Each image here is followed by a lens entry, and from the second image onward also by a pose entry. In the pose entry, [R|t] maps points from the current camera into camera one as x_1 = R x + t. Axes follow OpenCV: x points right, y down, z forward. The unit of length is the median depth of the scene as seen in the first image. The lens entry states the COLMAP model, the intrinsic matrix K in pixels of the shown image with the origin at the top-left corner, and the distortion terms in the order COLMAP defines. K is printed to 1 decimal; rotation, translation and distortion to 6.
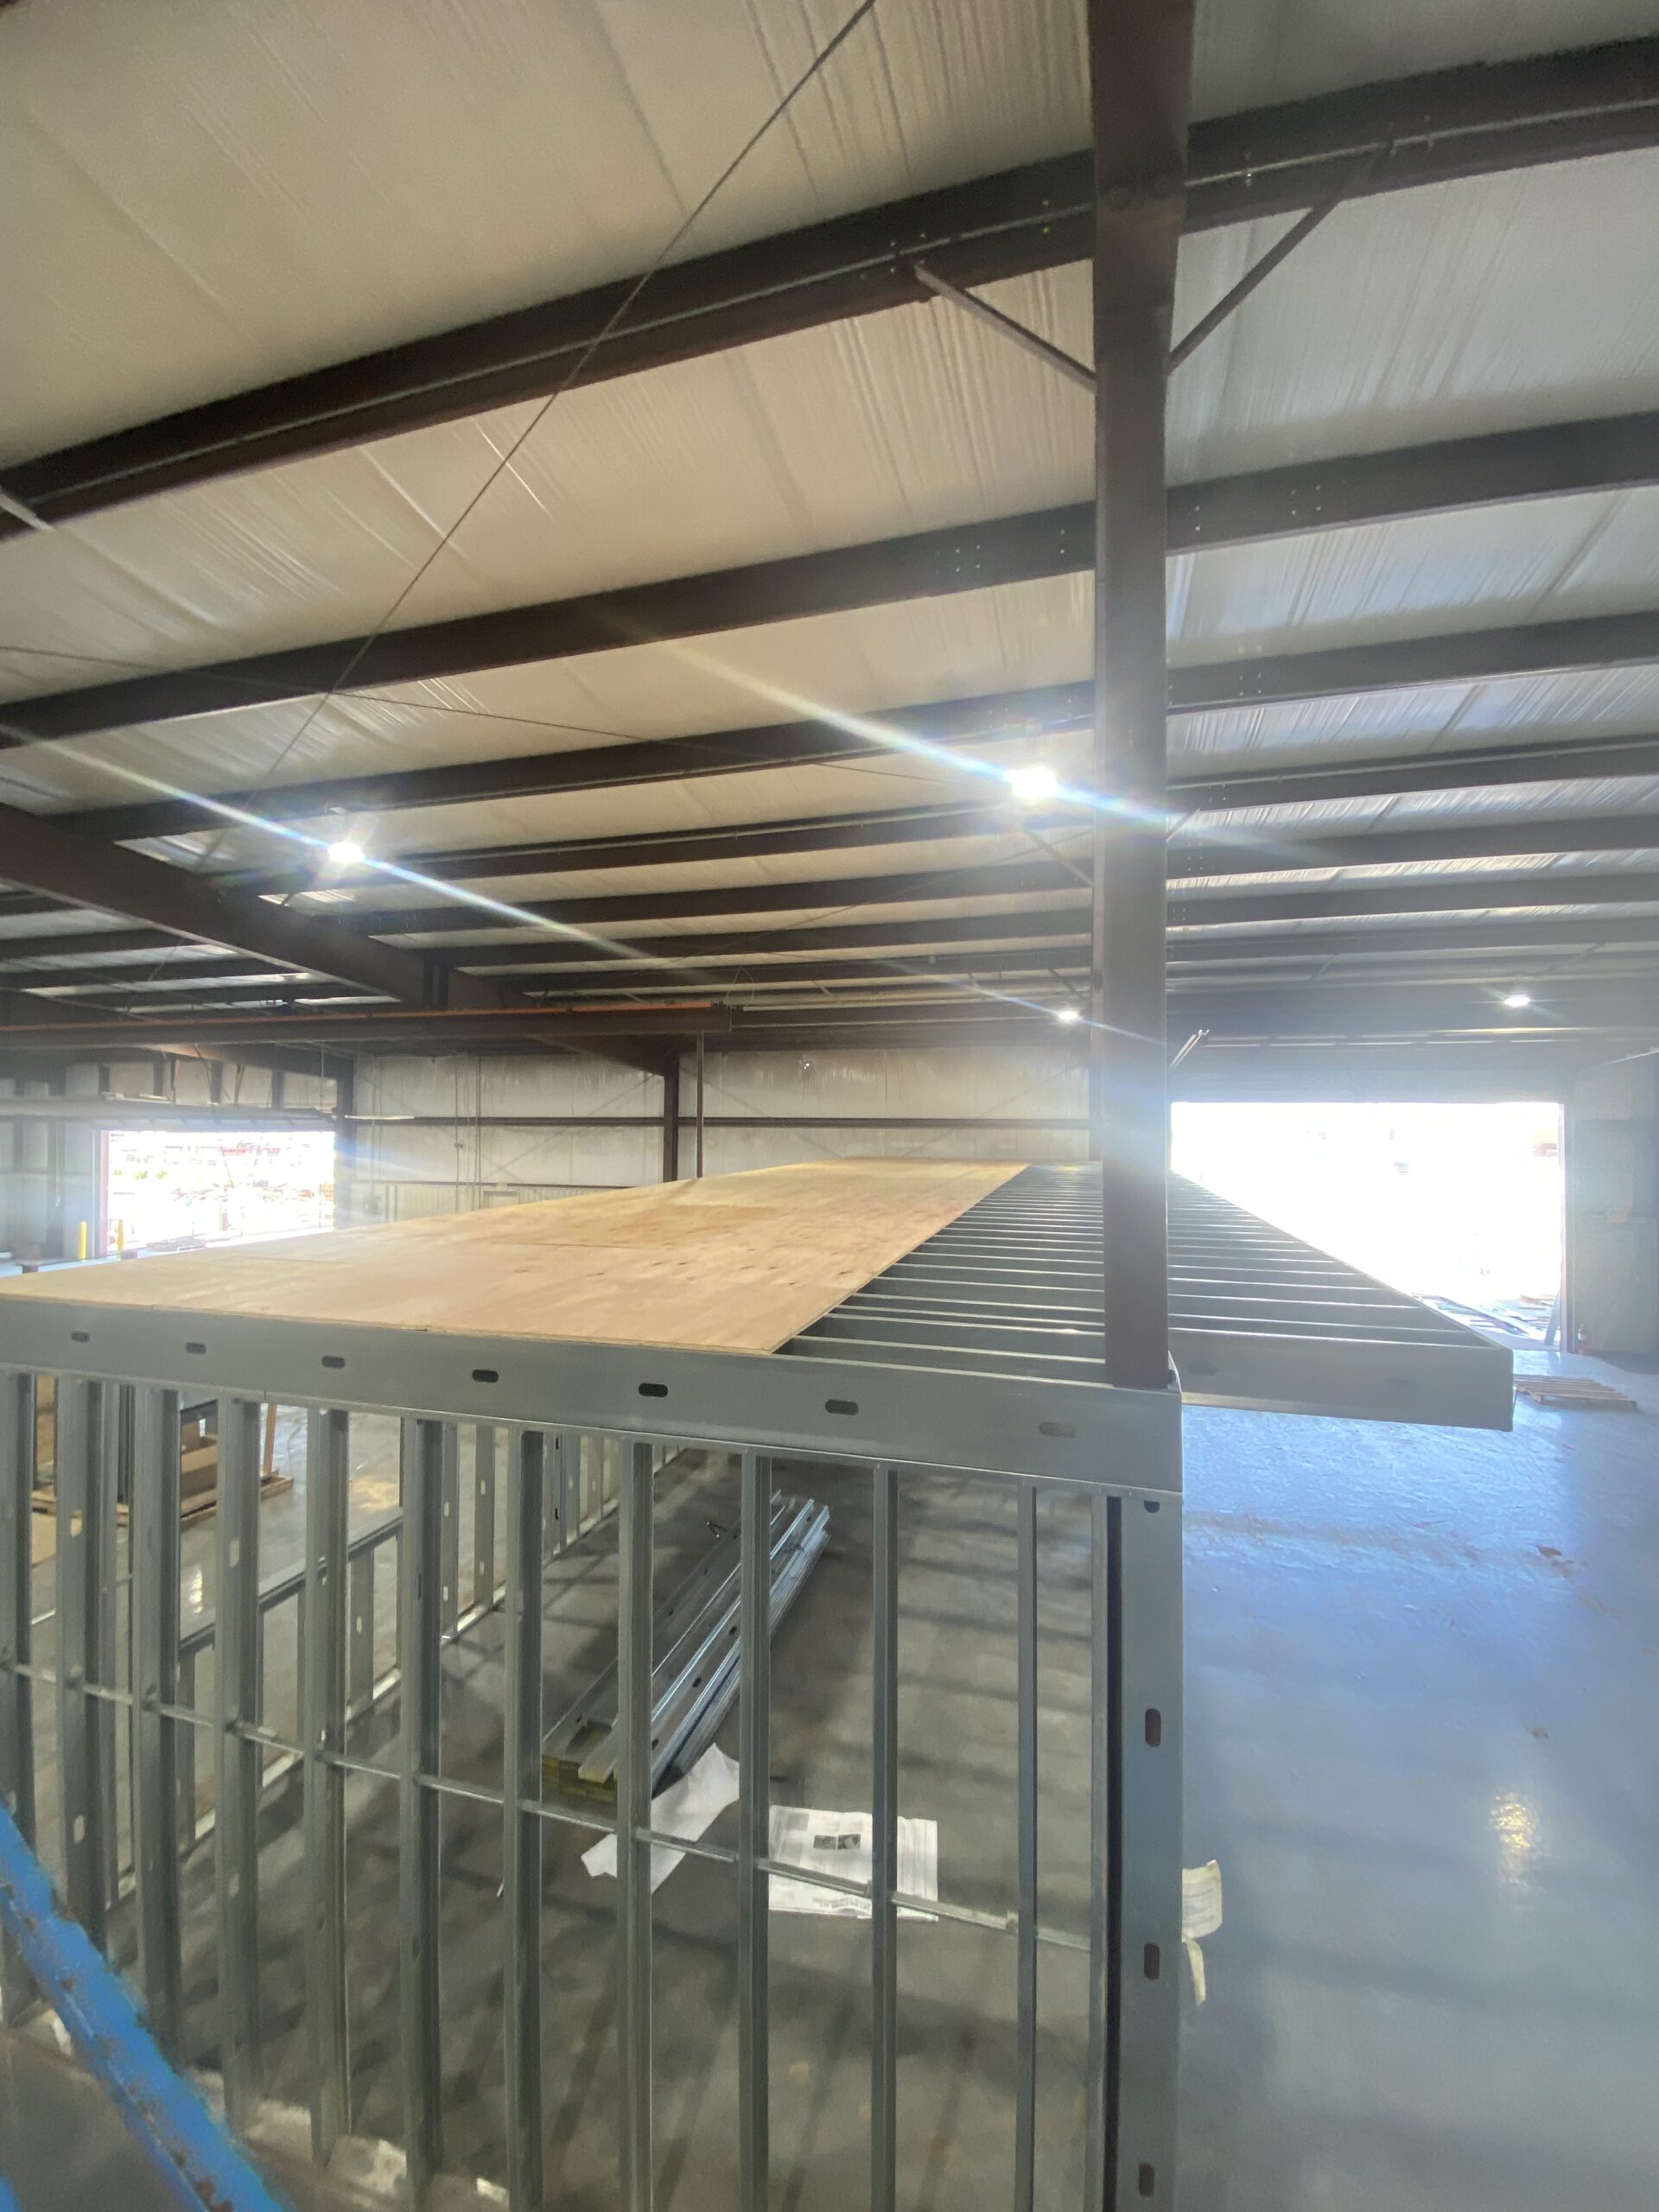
lens RADIAL K [[907.1, 0, 916.4], [0, 907.1, 1116.5], [0, 0, 1]] dist [-0.001527, -0.001124]
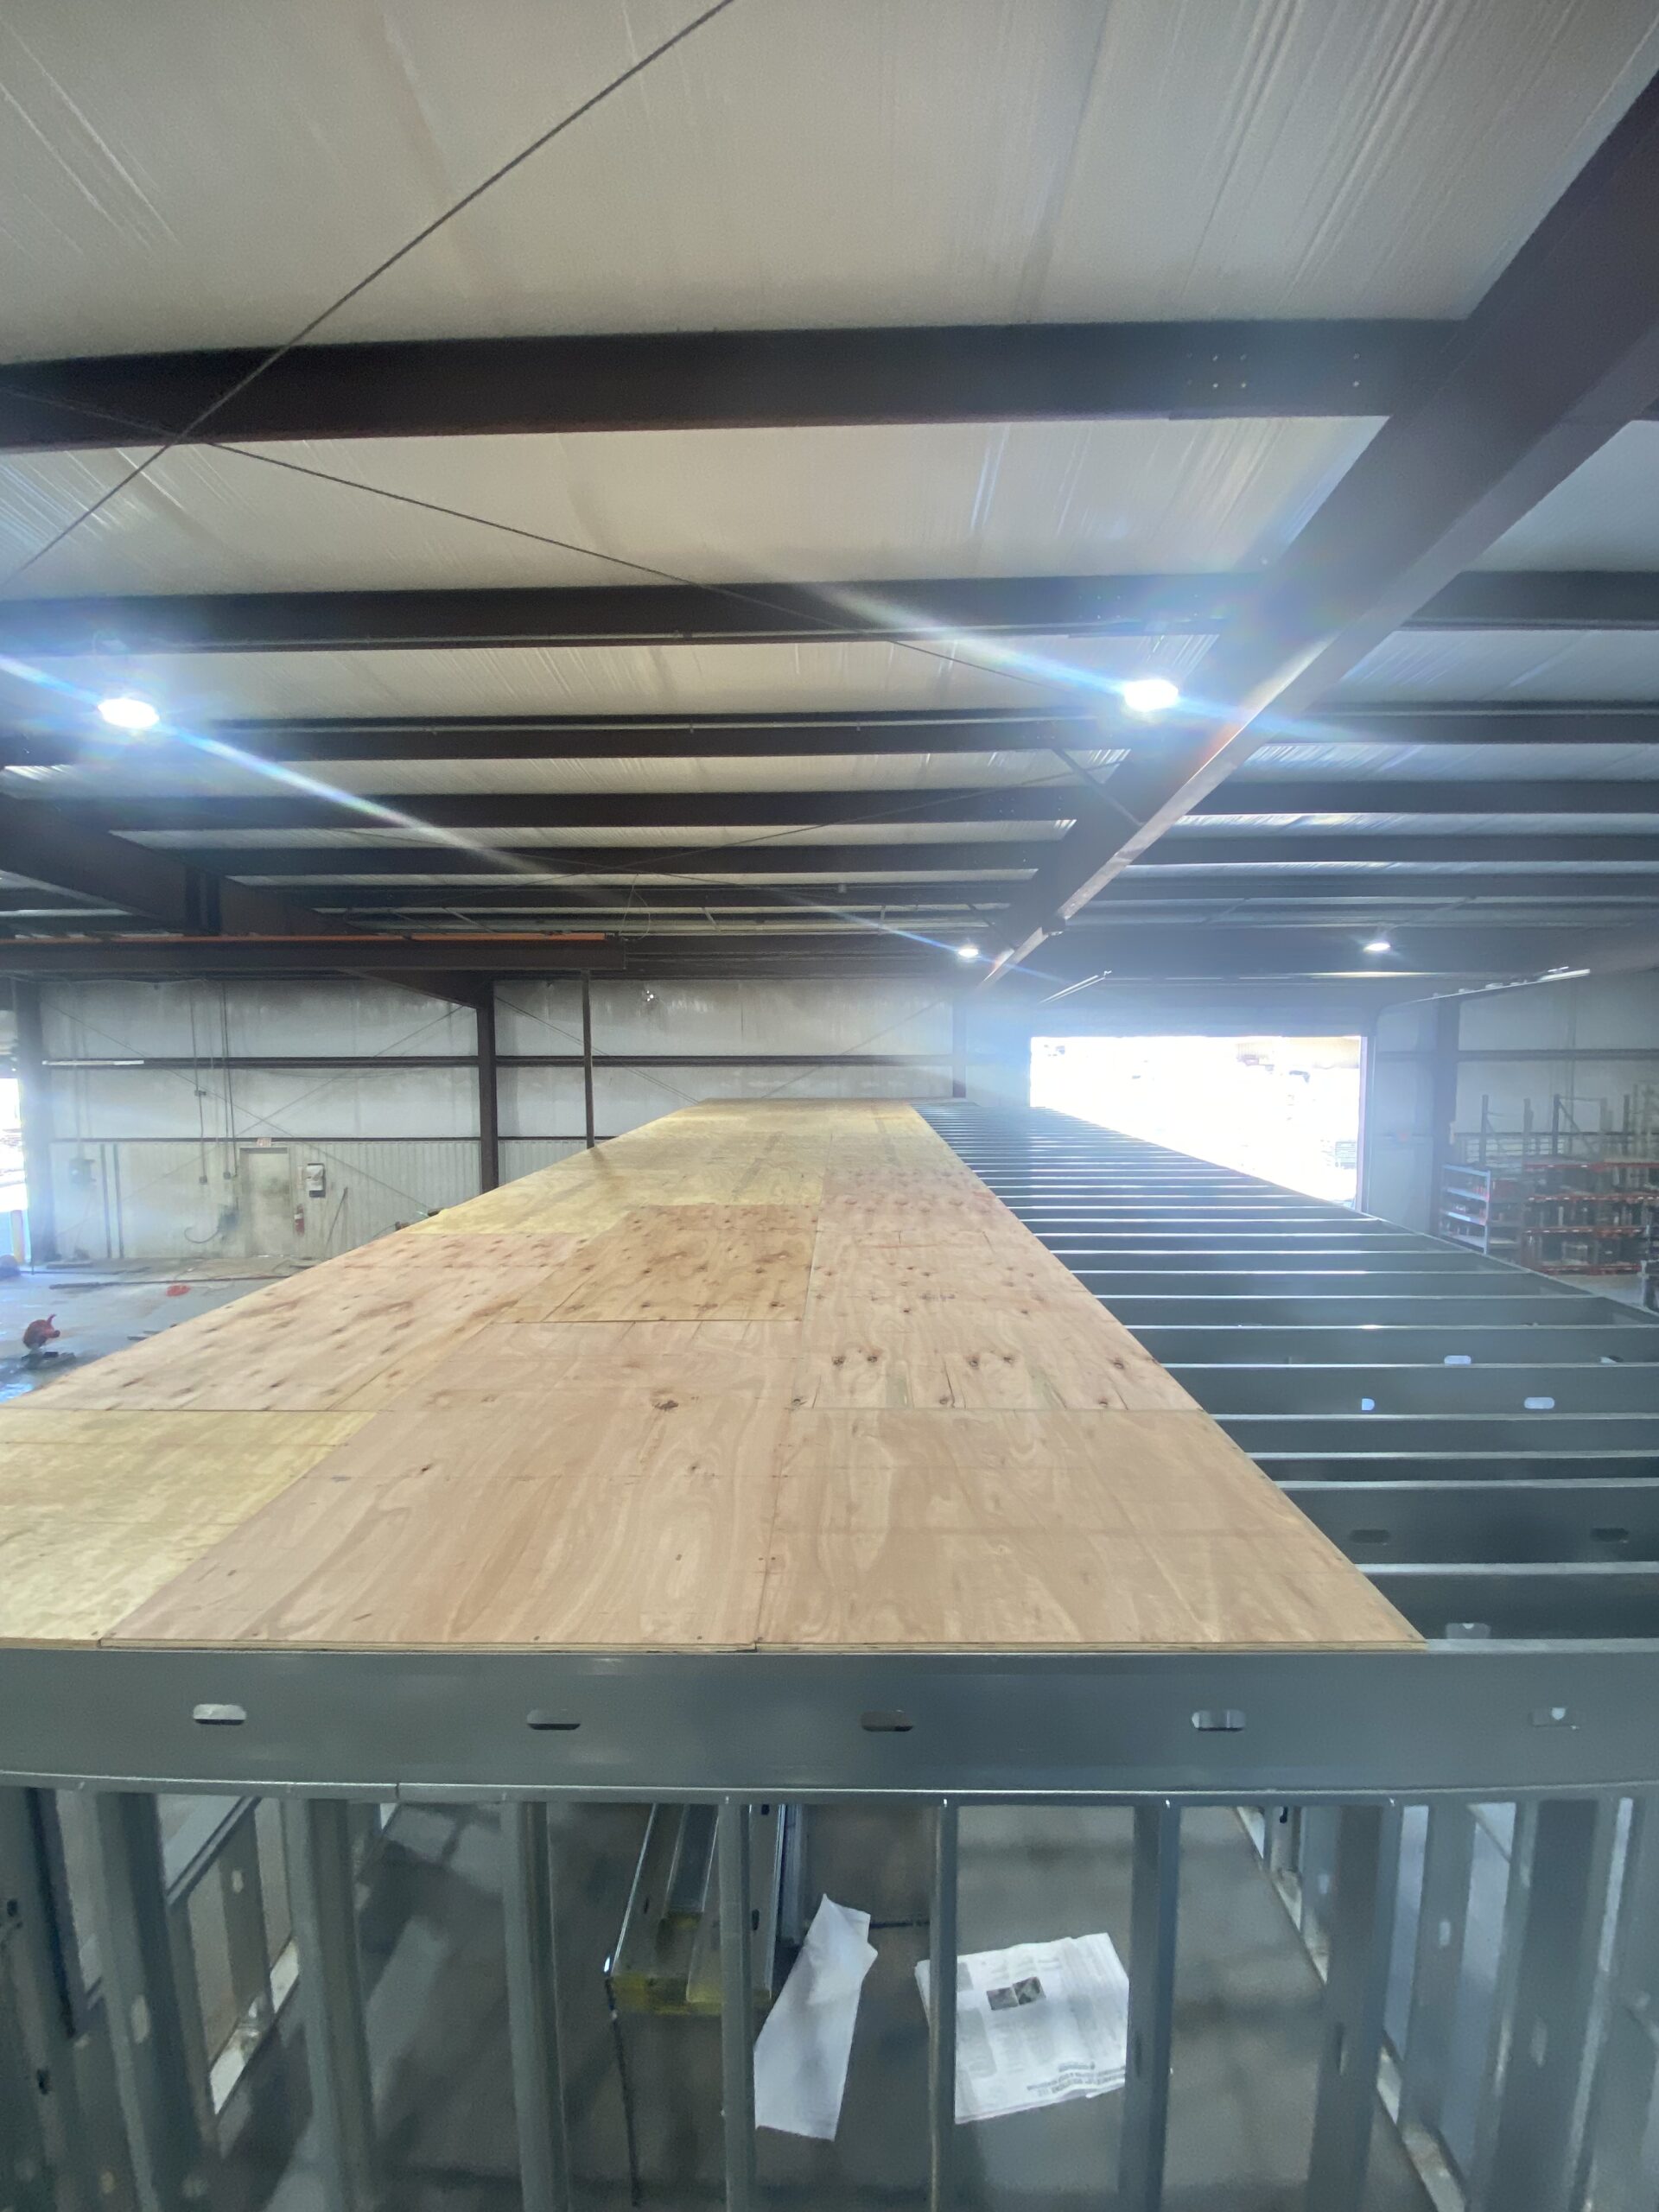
lens RADIAL K [[907.1, 0, 923.9], [0, 907.1, 1103.4], [0, 0, 1]] dist [-0.001527, -0.001124]
pose [[0.969975, -0.020361, 0.242351, -0.079367], [0.003138, 0.997454, 0.071239, -0.015133], [-0.243184, -0.068339, 0.967570, 0.063072]]
